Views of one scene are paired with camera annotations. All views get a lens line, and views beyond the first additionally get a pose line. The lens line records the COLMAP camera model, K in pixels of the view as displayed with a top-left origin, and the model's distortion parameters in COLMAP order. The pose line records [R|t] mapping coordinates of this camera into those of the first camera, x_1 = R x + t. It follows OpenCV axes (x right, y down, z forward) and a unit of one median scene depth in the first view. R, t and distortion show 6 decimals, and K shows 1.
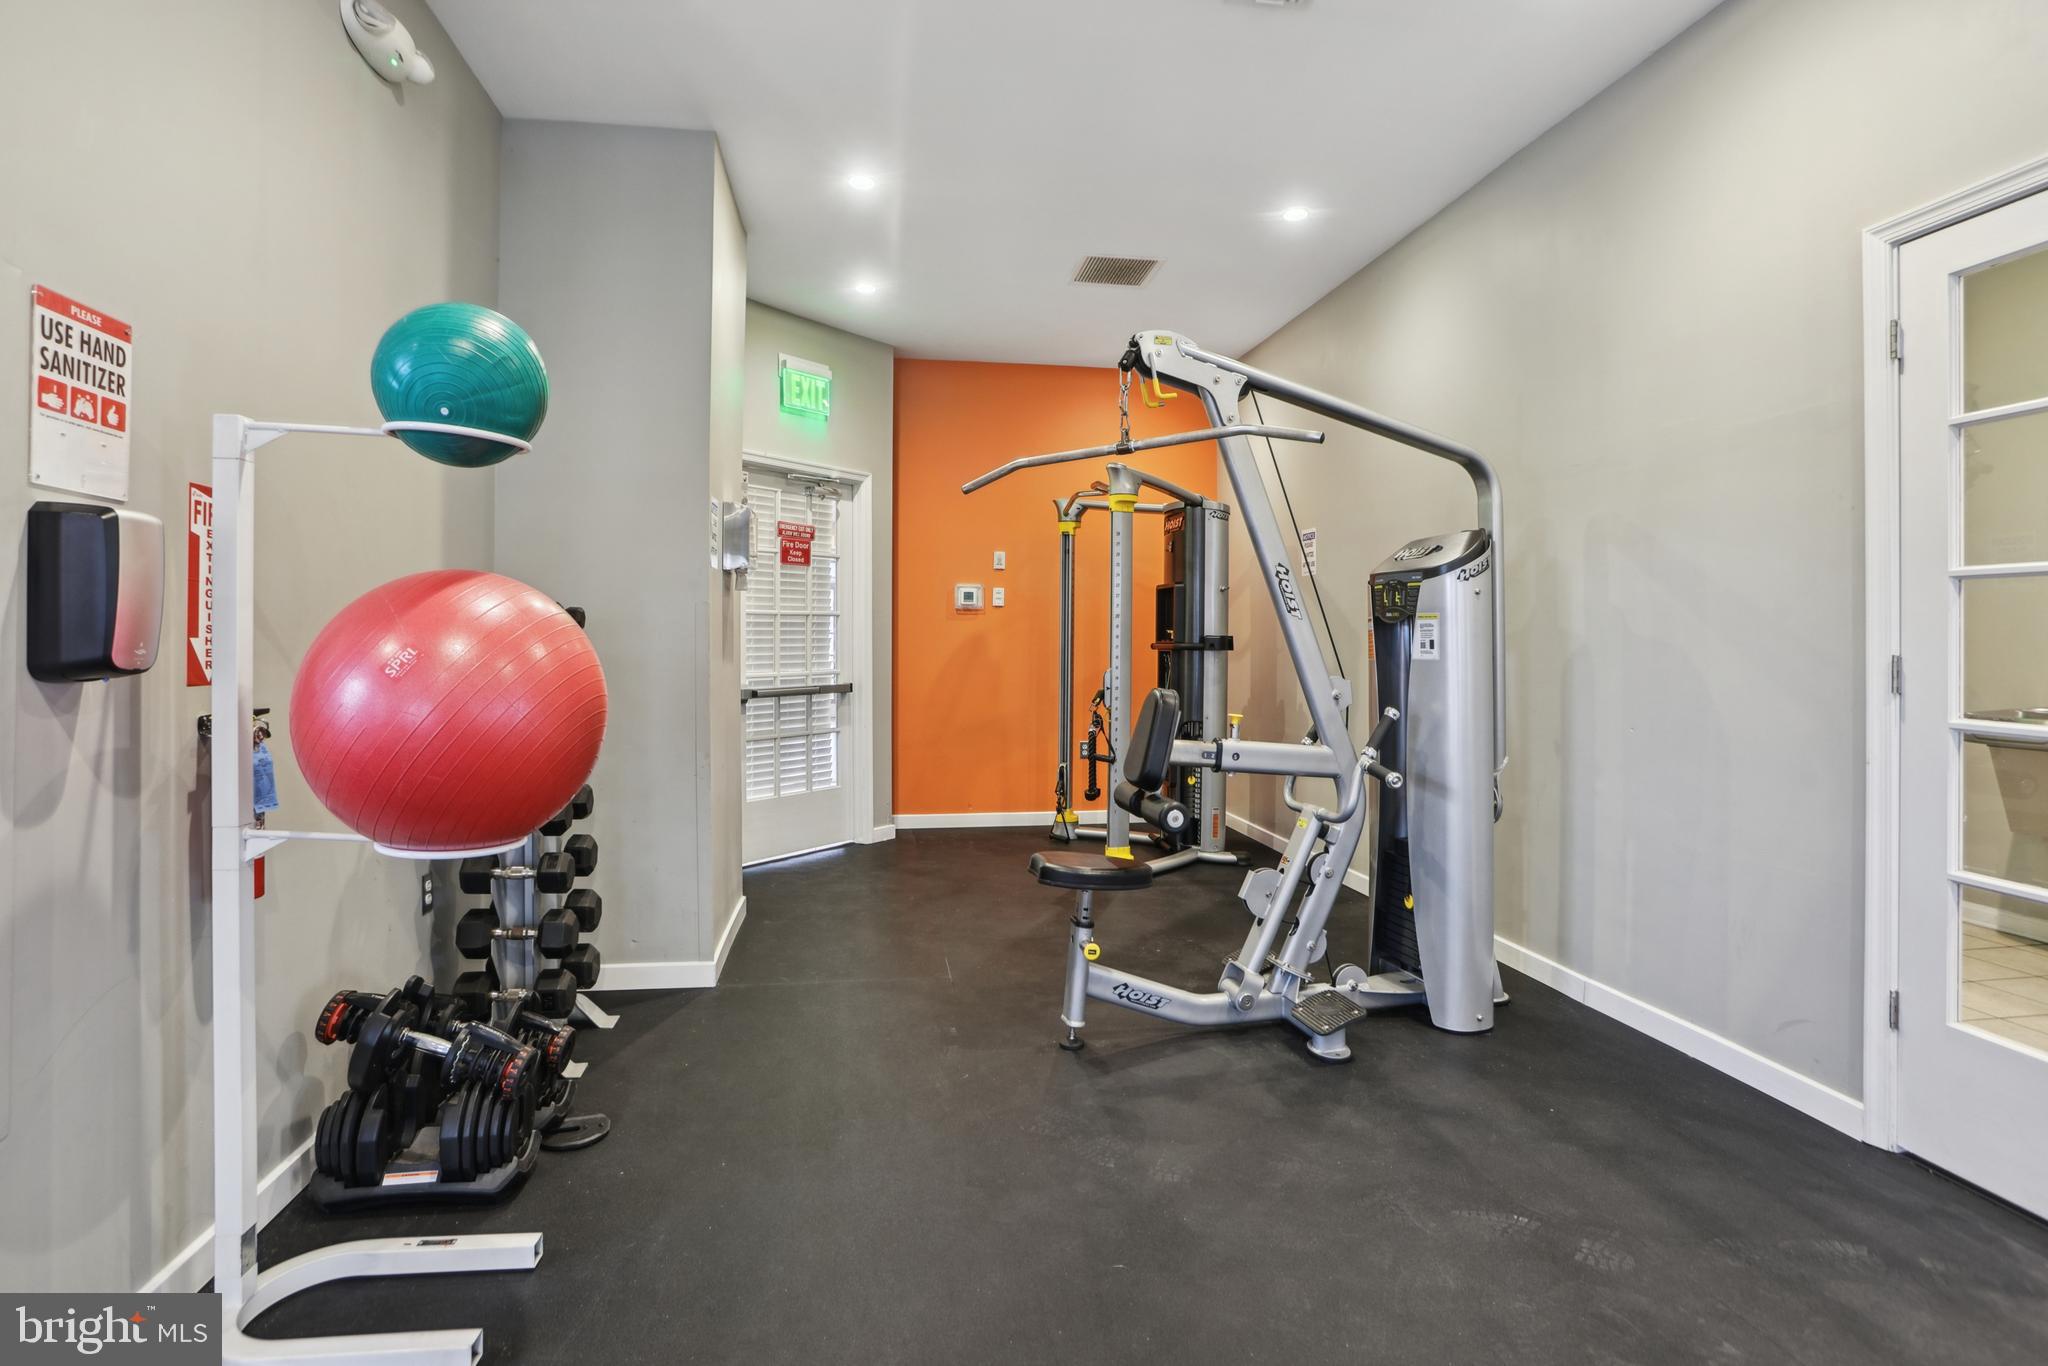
lens RADIAL K [[1001.4, 0, 994.2], [0, 1001.4, 645.0], [0, 0, 1]] dist [-0.062473, -0.000373]
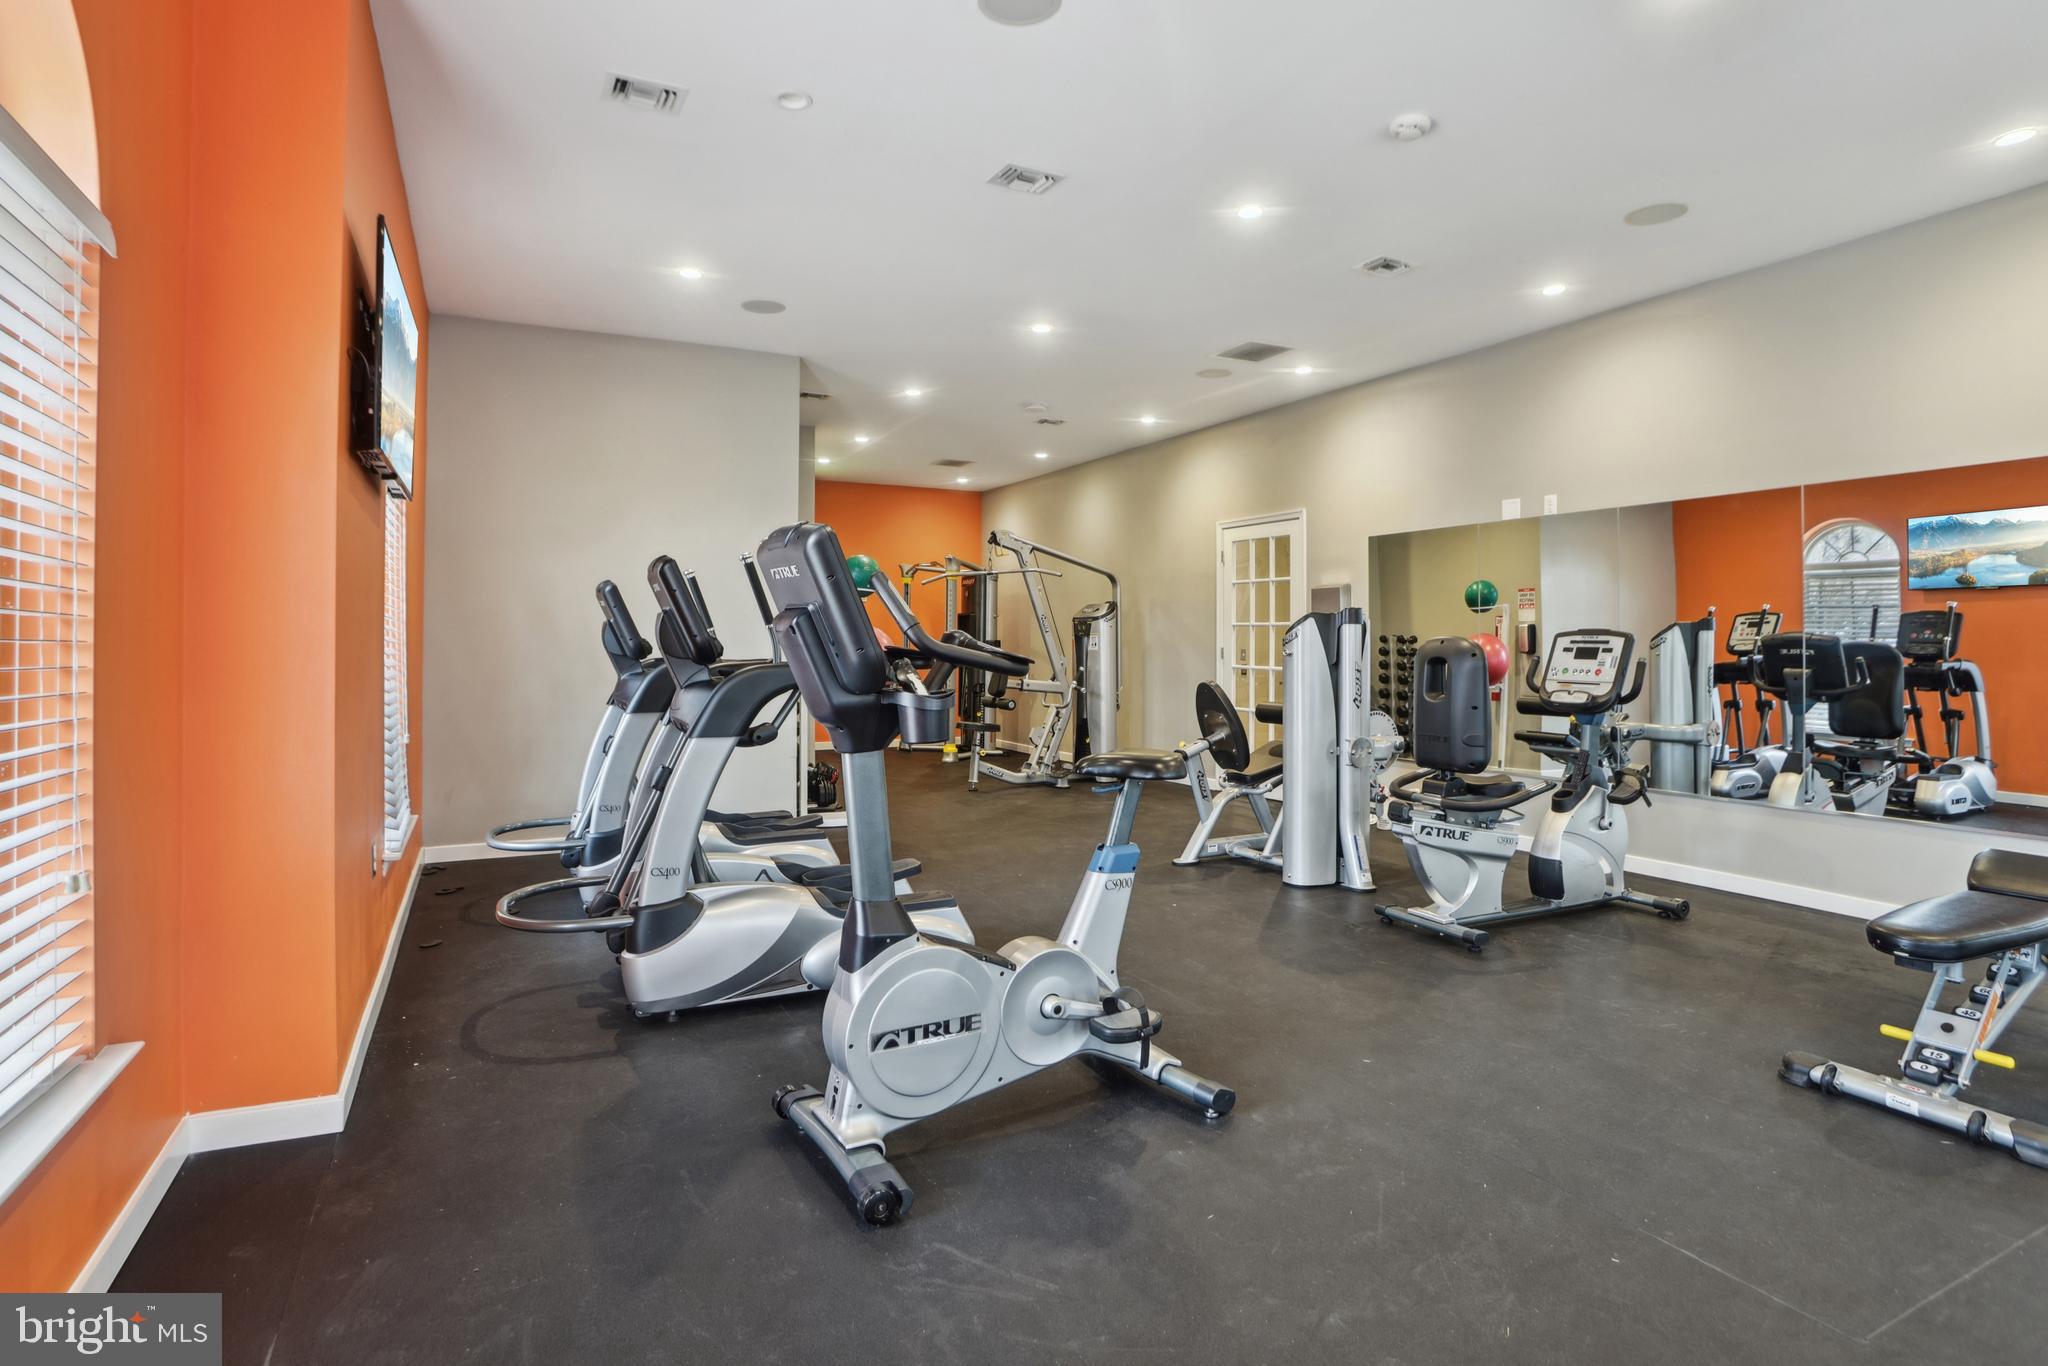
lens RADIAL K [[1001.4, 0, 1020.6], [0, 1001.4, 669.6], [0, 0, 1]] dist [-0.062473, -0.000373]
pose [[0.944659, -0.002432, 0.328045, -0.658806], [-0.002656, 0.999883, 0.015059, 0.027656], [-0.328043, -0.015097, 0.944542, -1.542460]]
